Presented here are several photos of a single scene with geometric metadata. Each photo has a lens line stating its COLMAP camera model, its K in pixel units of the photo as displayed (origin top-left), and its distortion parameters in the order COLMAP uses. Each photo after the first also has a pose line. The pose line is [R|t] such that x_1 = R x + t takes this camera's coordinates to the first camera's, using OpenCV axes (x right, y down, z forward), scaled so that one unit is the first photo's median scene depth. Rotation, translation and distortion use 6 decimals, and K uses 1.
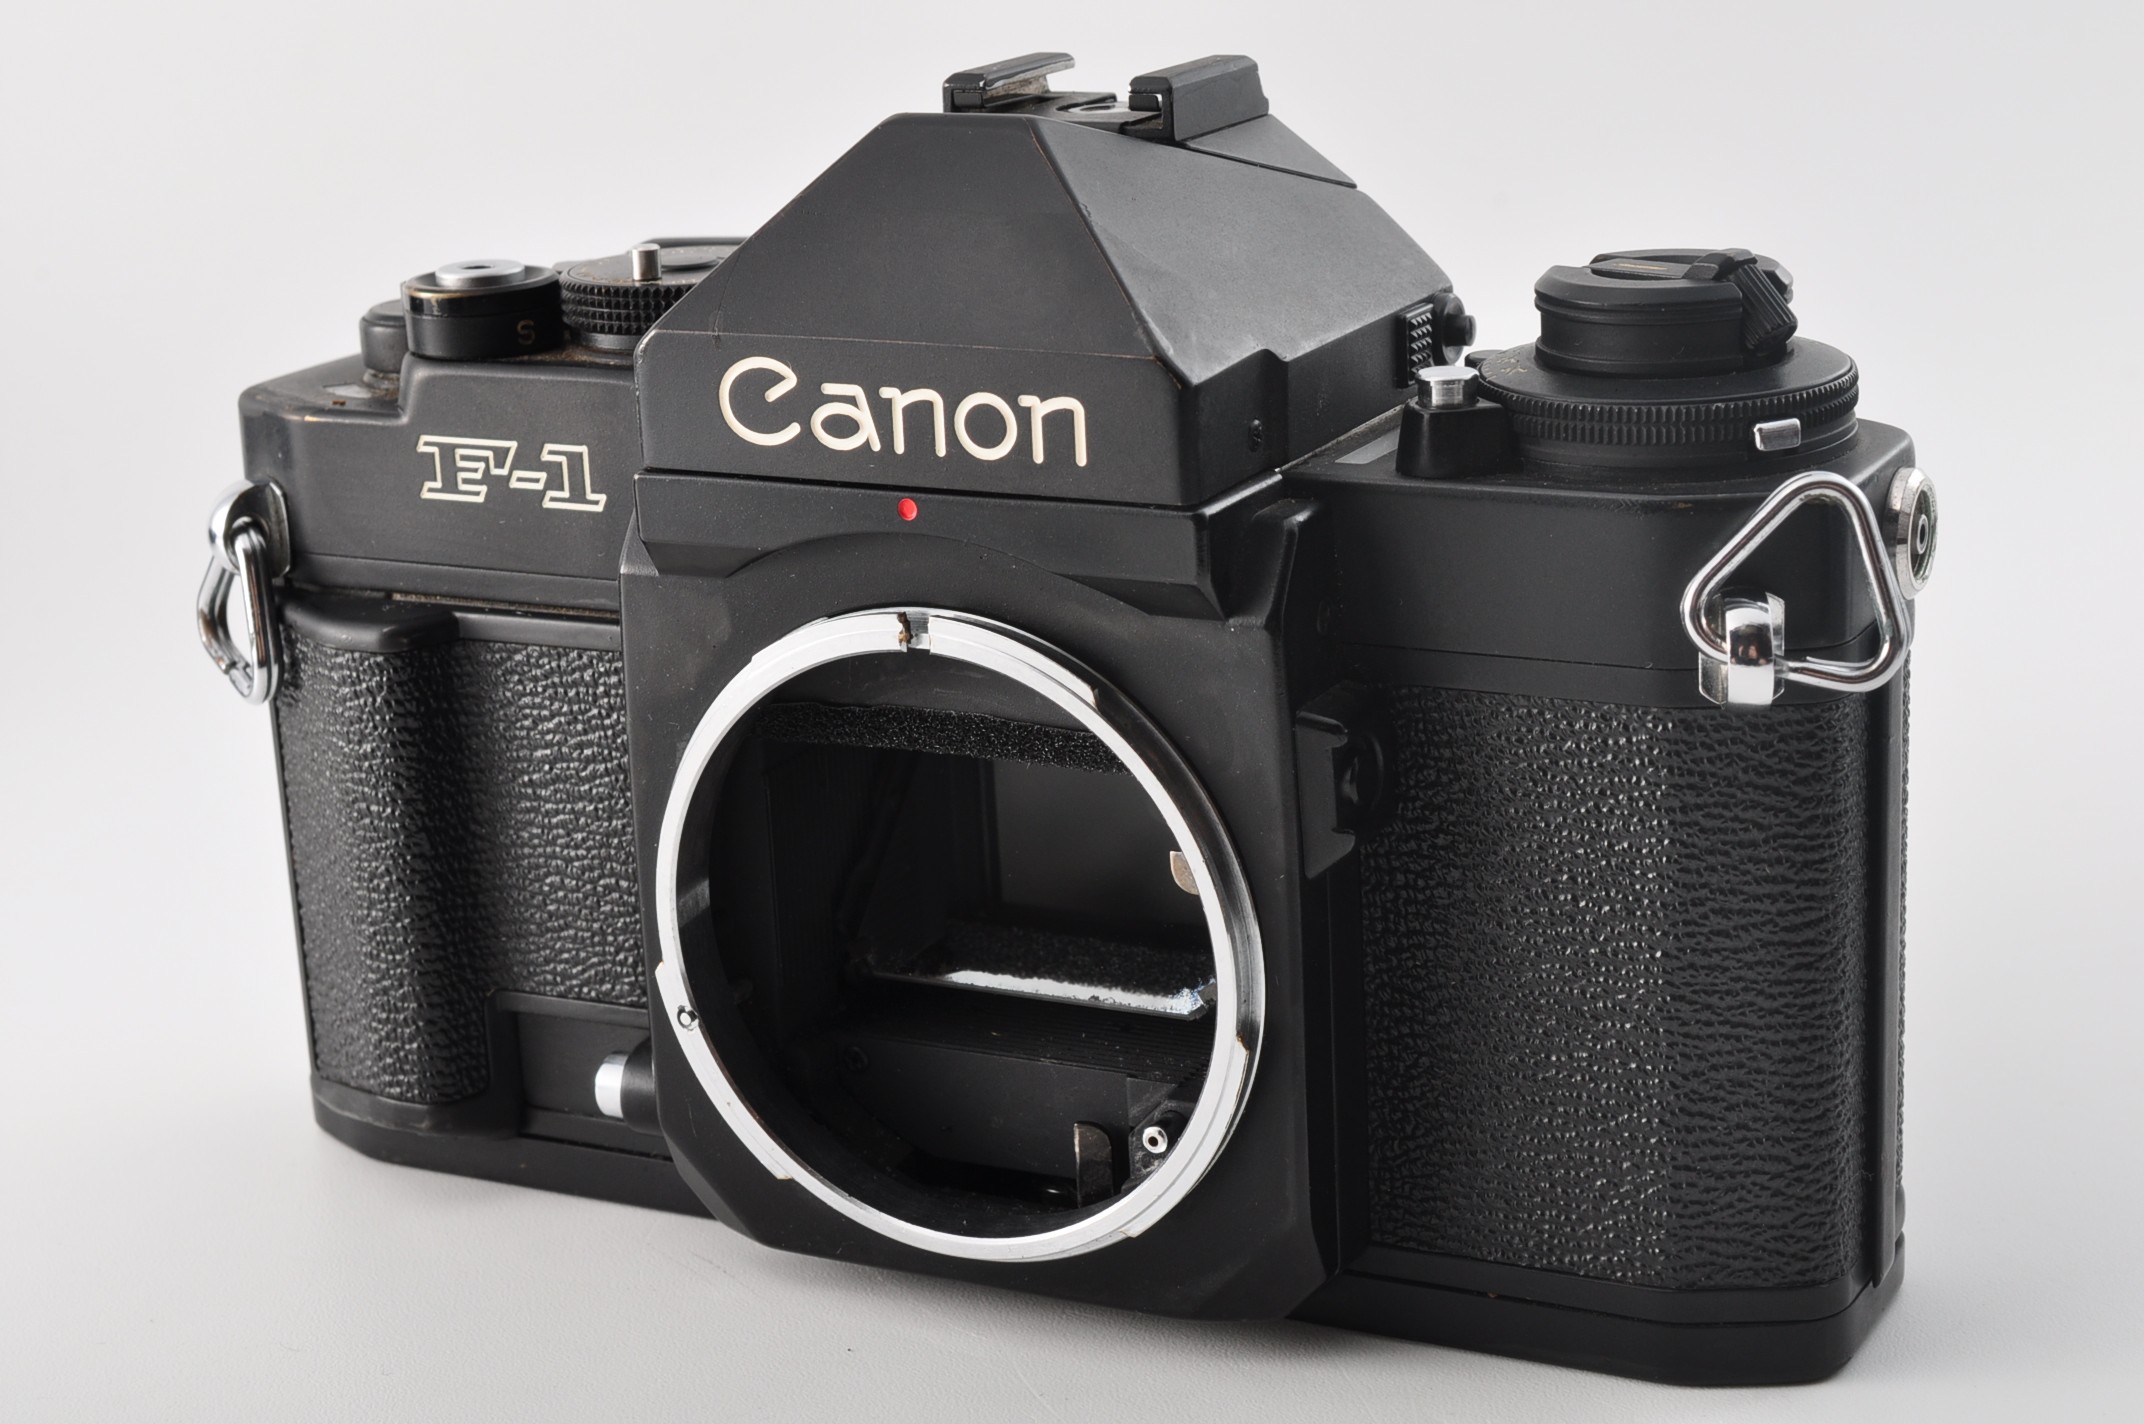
lens RADIAL K [[3895.6, 0, 1082.7], [0, 3895.6, 712.9], [0, 0, 1]] dist [-0.034947, 0.000000]
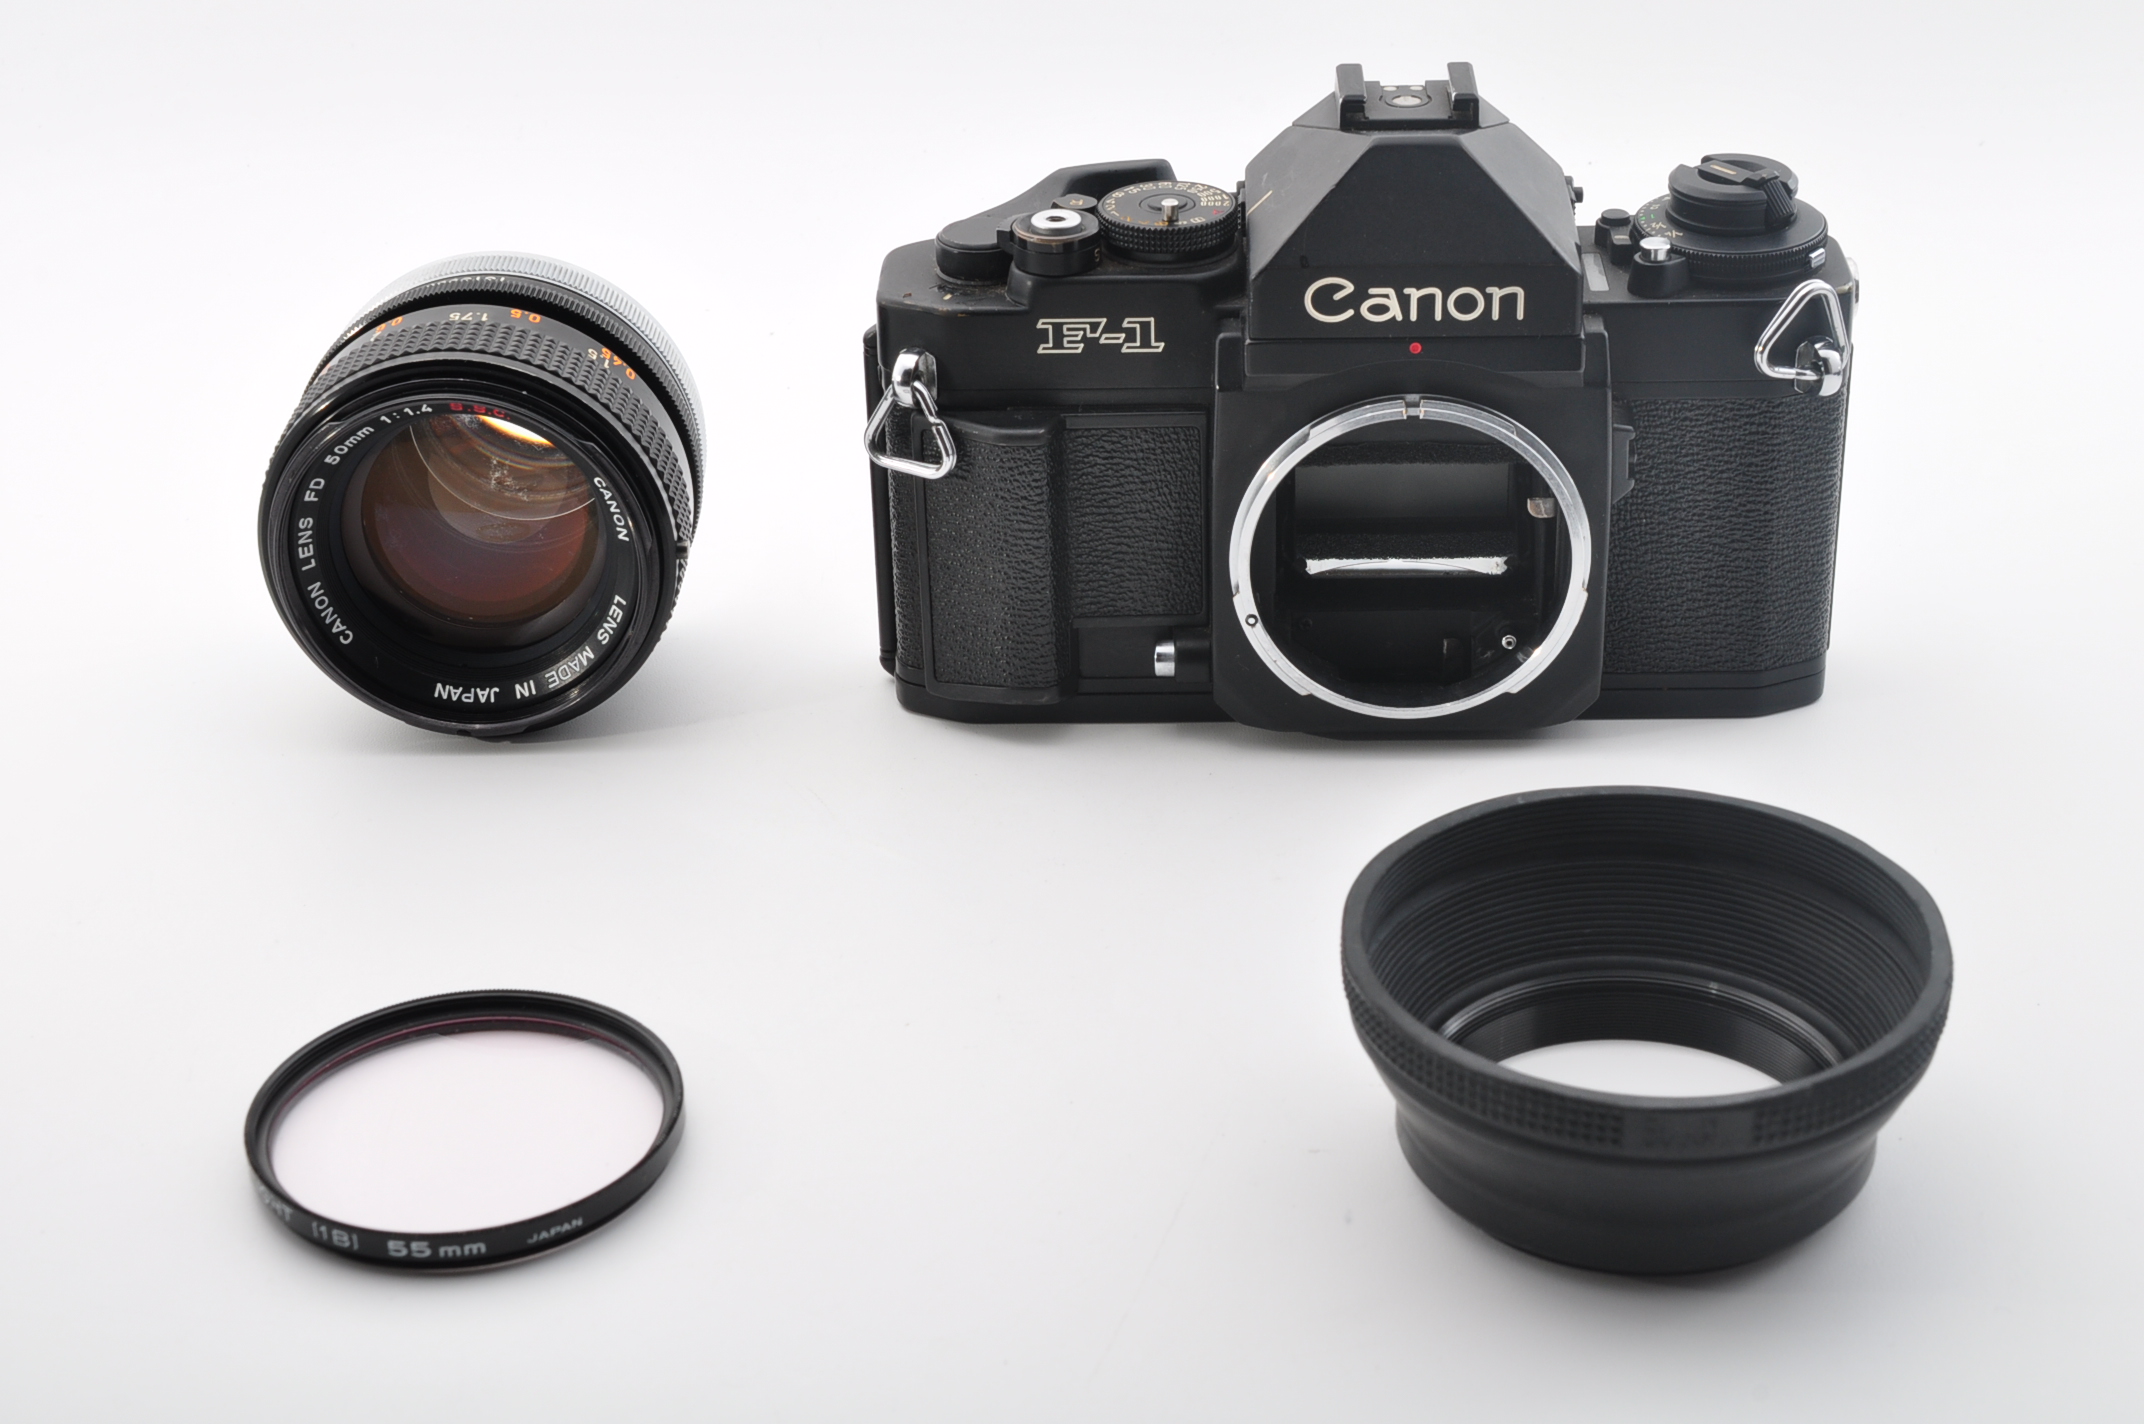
lens RADIAL K [[3895.6, 0, 1067.1], [0, 3895.6, 710.0], [0, 0, 1]] dist [-0.034947, 0.000000]
pose [[0.903100, -0.180694, 0.389565, -0.975684], [0.104090, 0.972221, 0.209646, -0.297544], [-0.416625, -0.148782, 0.896821, -0.677479]]
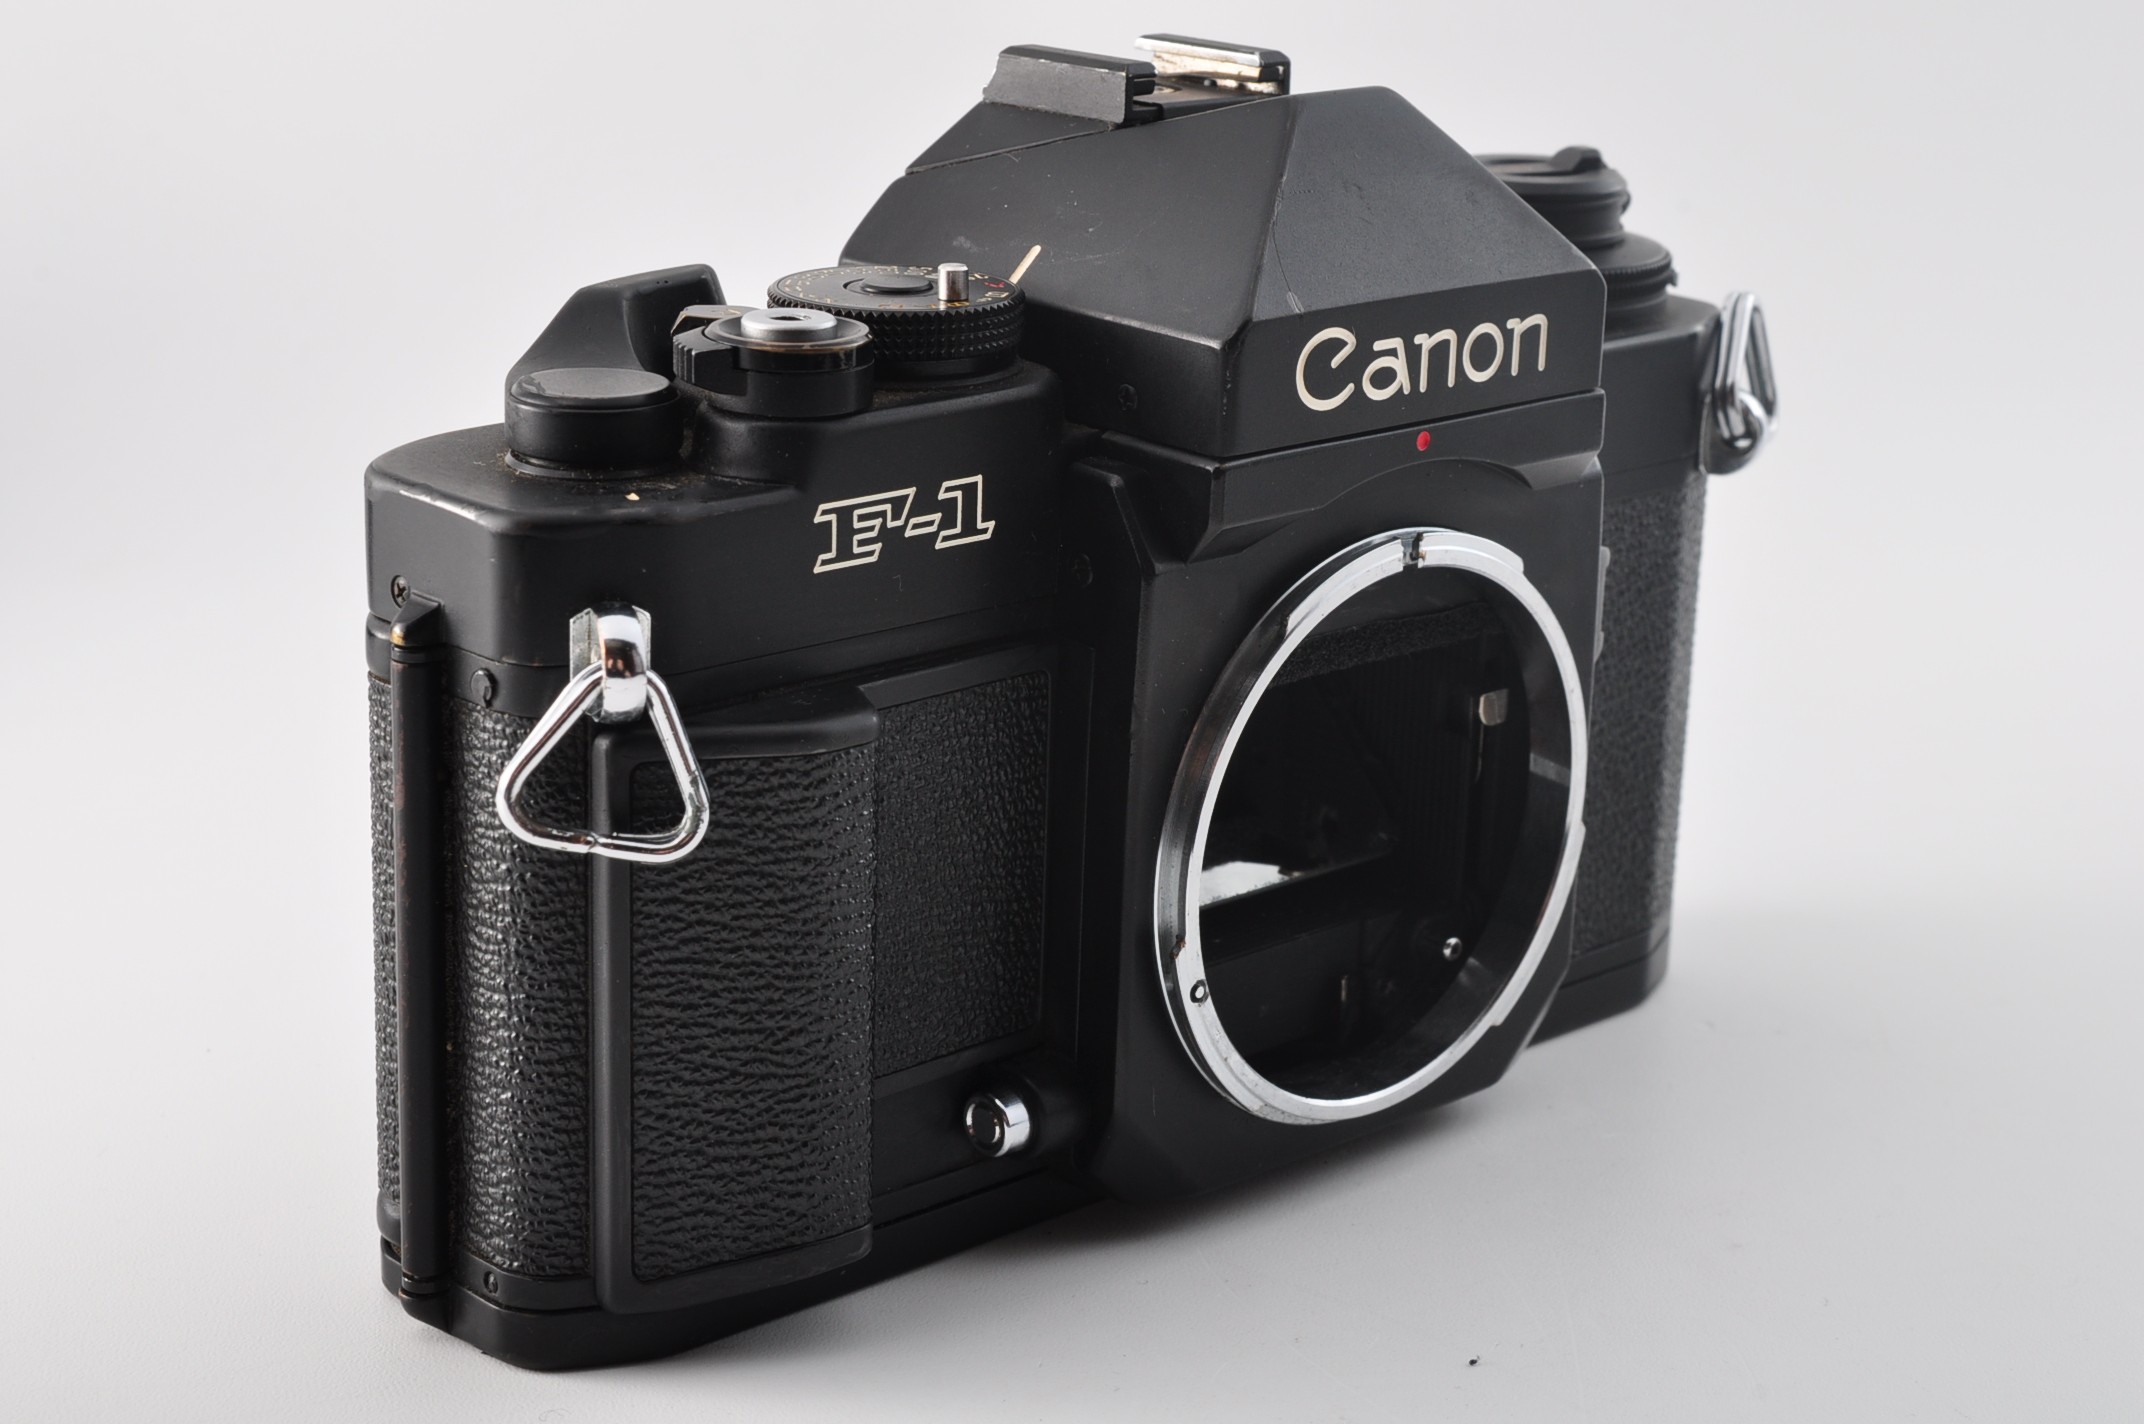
lens RADIAL K [[3895.6, 0, 1081.5], [0, 3895.6, 697.6], [0, 0, 1]] dist [-0.034947, 0.000000]
pose [[0.329725, -0.217081, 0.918780, -1.115108], [0.215203, 0.964866, 0.150739, -0.169714], [-0.919222, 0.148022, 0.364857, 0.686202]]
